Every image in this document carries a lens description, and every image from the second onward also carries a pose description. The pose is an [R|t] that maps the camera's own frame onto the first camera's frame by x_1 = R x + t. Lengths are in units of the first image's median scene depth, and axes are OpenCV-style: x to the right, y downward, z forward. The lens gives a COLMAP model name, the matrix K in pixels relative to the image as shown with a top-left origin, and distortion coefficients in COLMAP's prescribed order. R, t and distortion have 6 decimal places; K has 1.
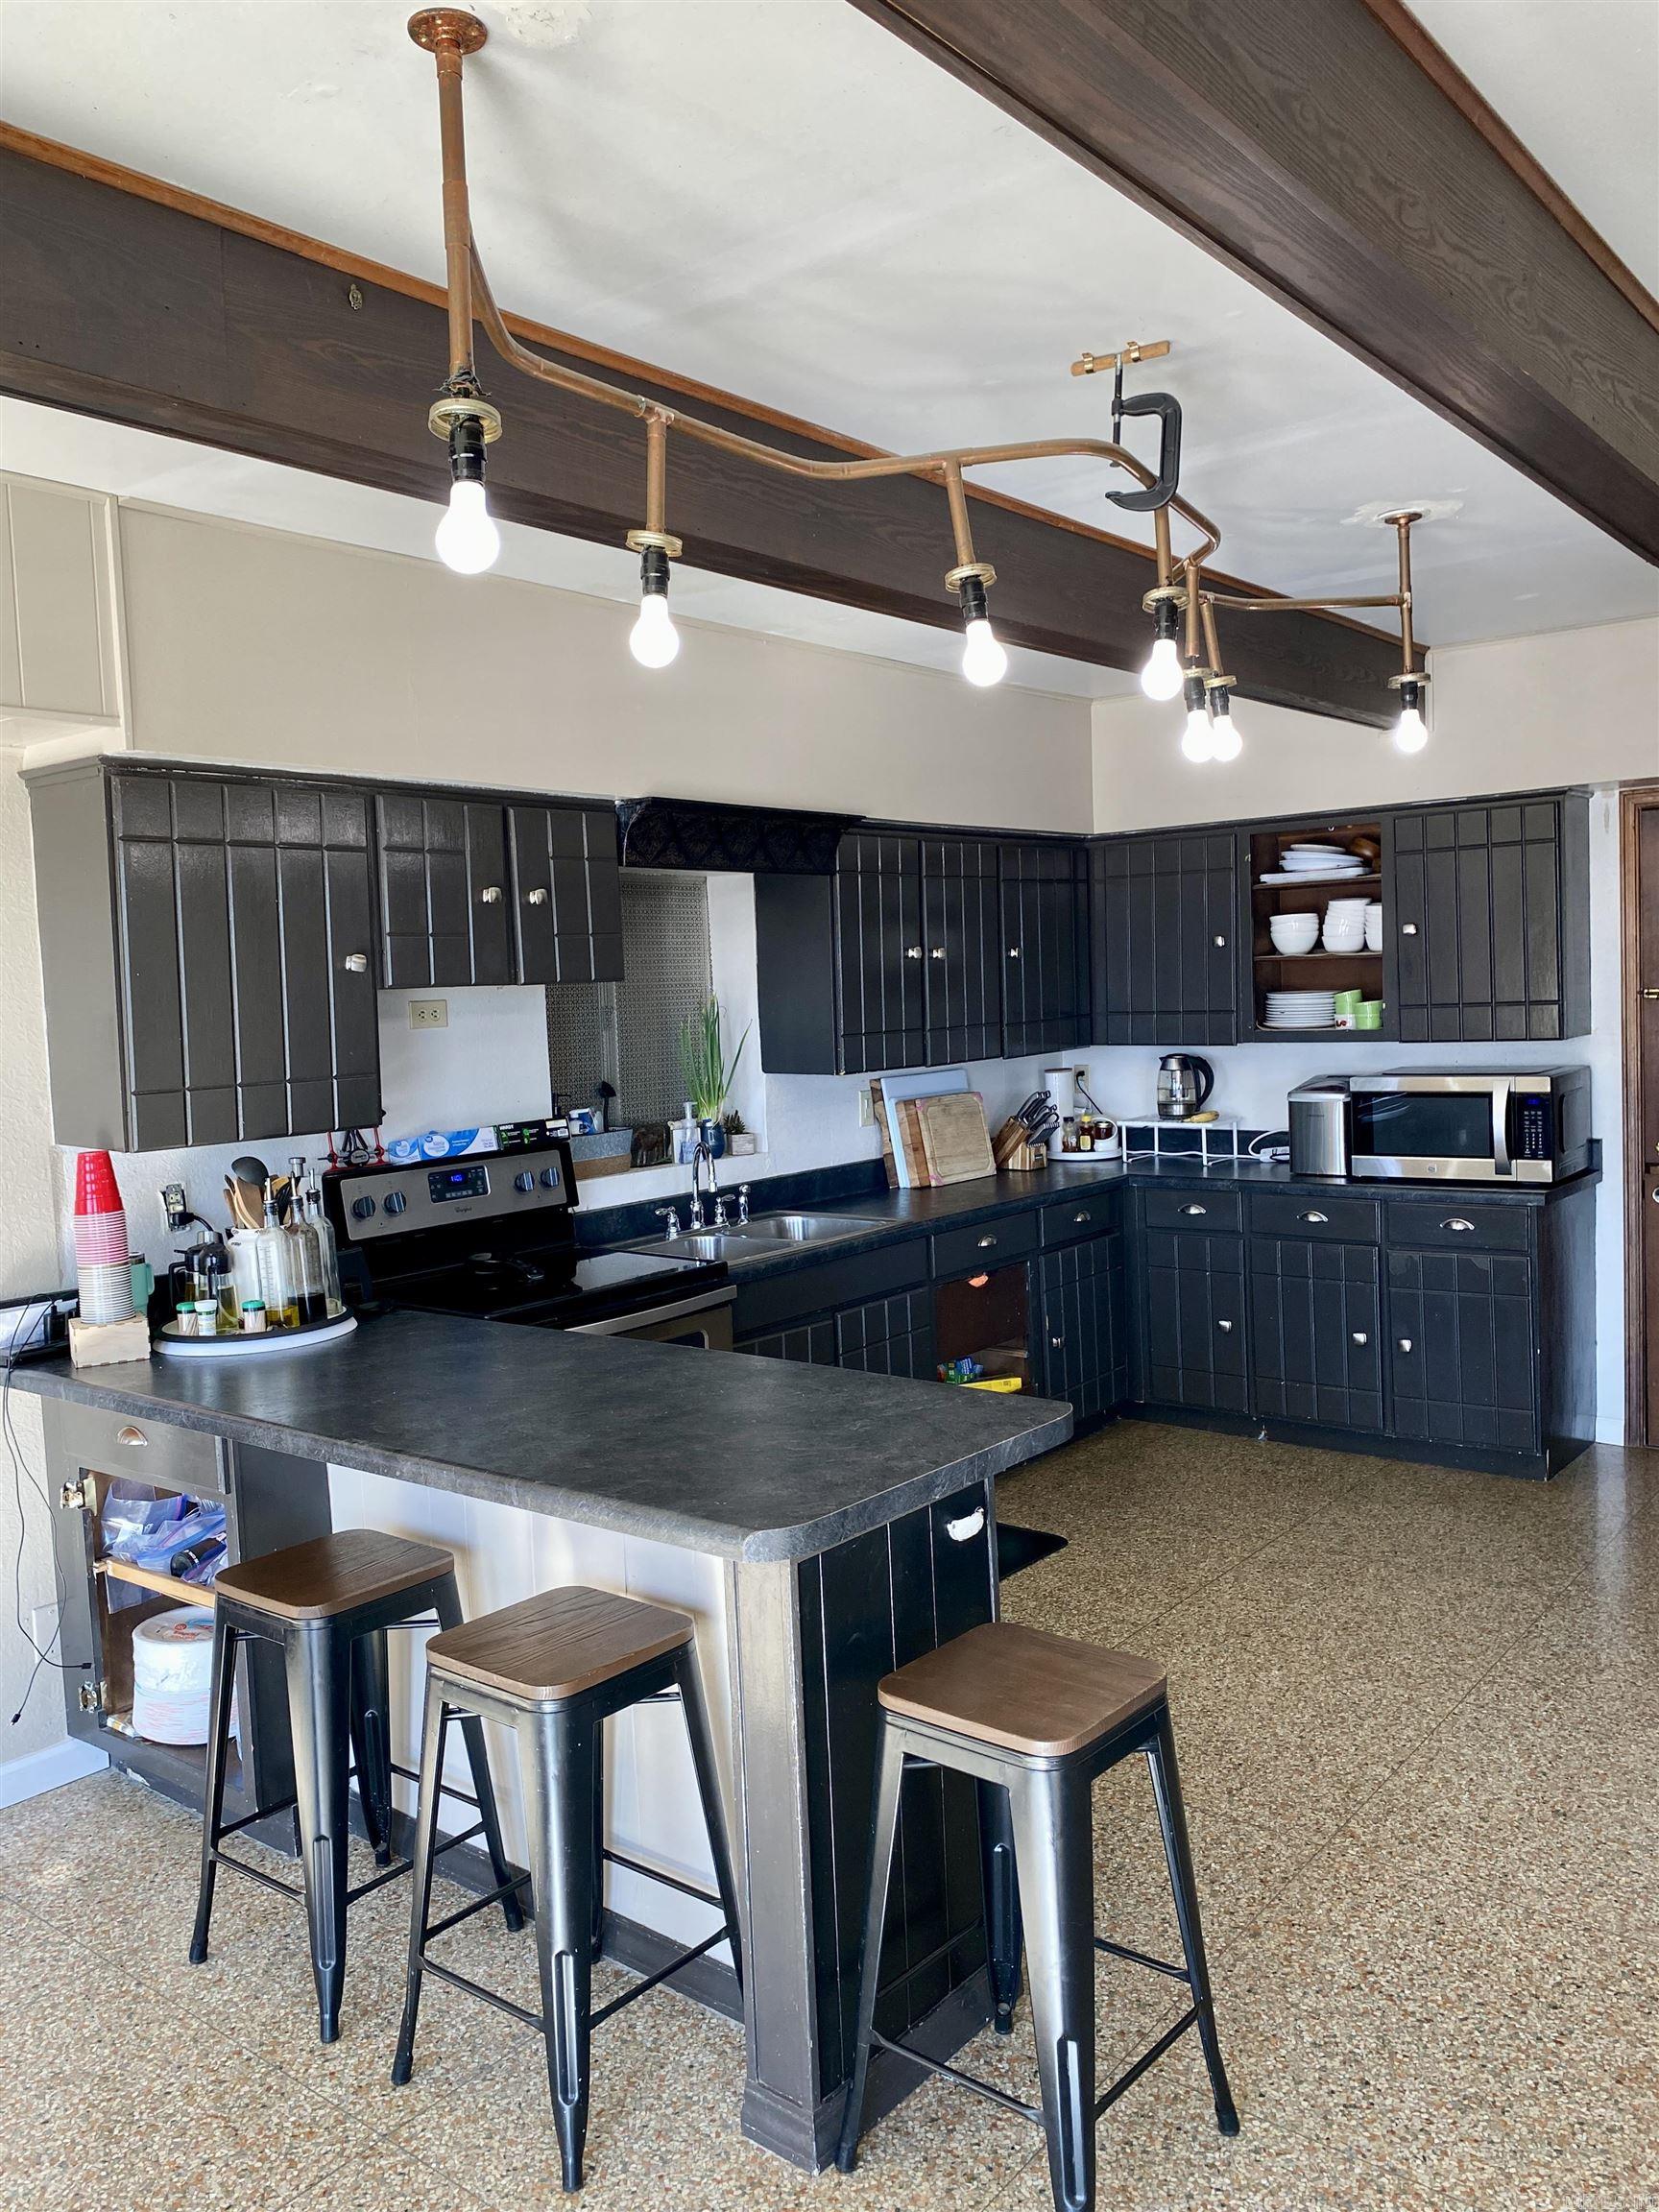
lens RADIAL K [[1696.3, 0, 837.0], [0, 1696.3, 1098.0], [0, 0, 1]] dist [0.016360, -0.029514]
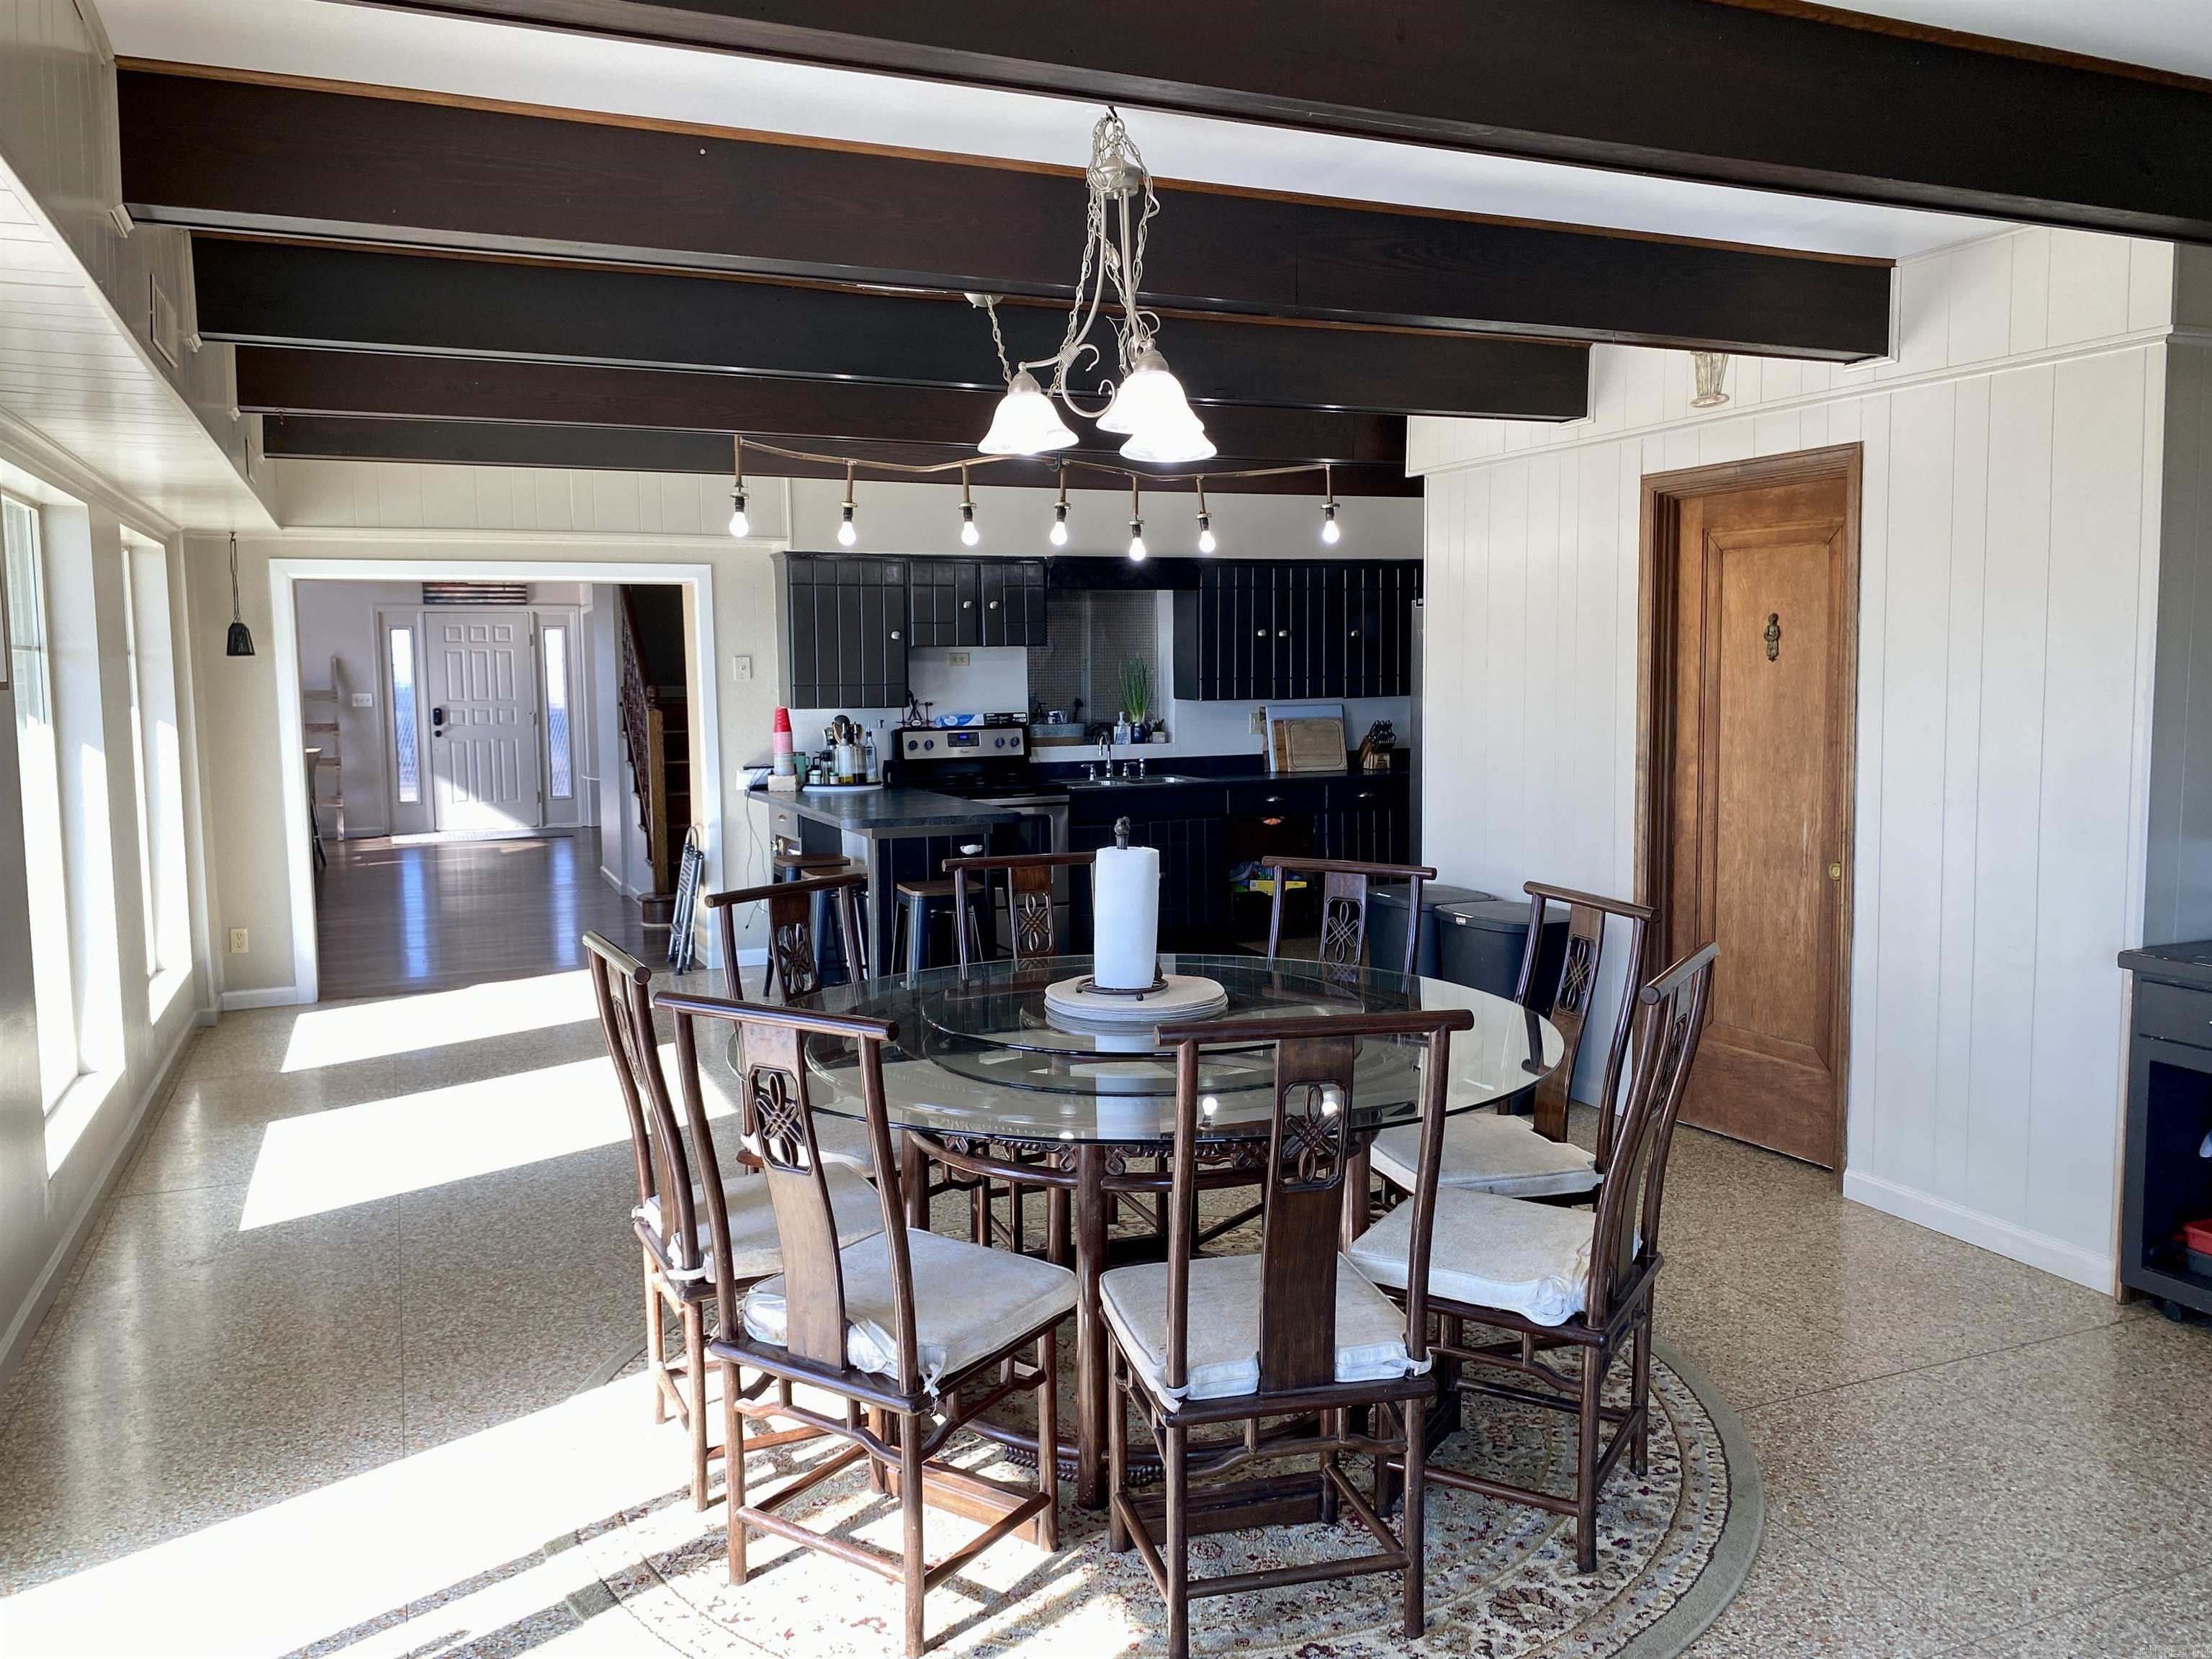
lens RADIAL K [[1696.3, 0, 1123.8], [0, 1696.3, 839.2], [0, 0, 1]] dist [0.016360, -0.029514]
pose [[0.884854, 0.078609, -0.459188, 0.900160], [-0.056992, 0.996523, 0.060773, 0.032800], [0.462369, -0.027605, 0.886258, -0.764027]]
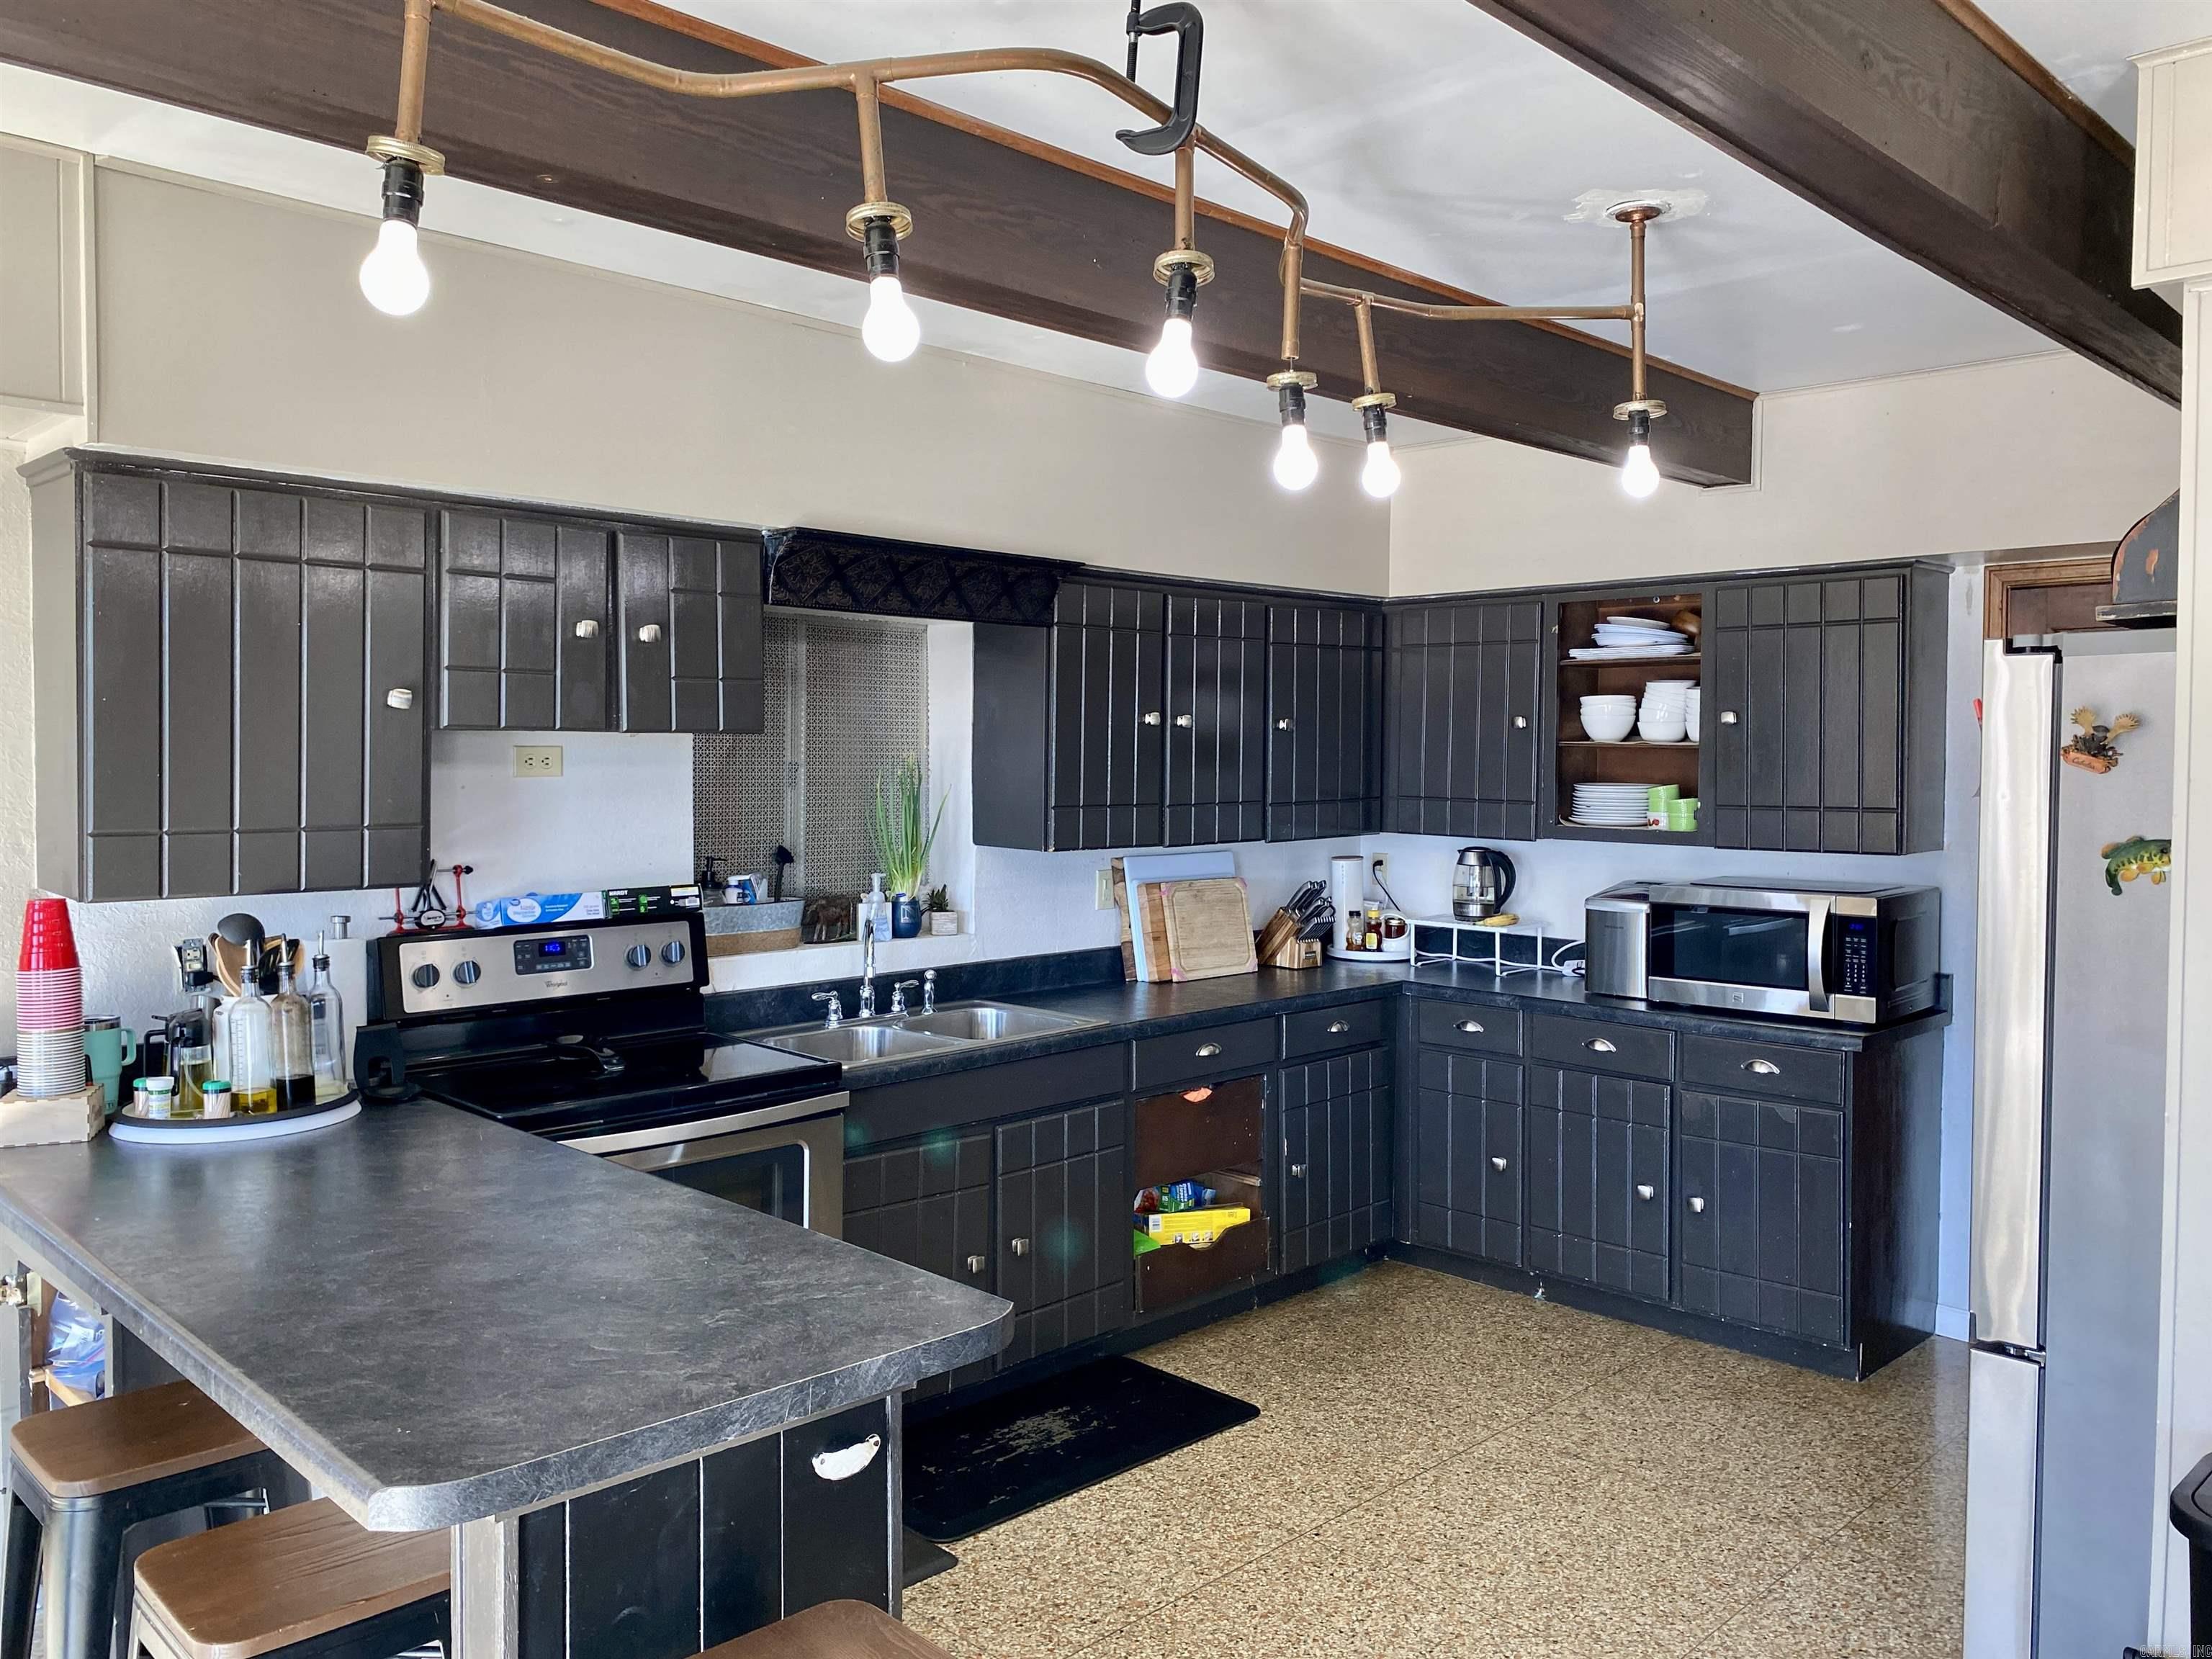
lens RADIAL K [[1696.3, 0, 1129.6], [0, 1696.3, 799.6], [0, 0, 1]] dist [0.016360, -0.029514]
pose [[0.993722, 0.048613, -0.100759, 0.152357], [-0.052476, 0.997972, -0.036042, -0.012994], [0.098803, 0.041103, 0.994258, 0.139886]]
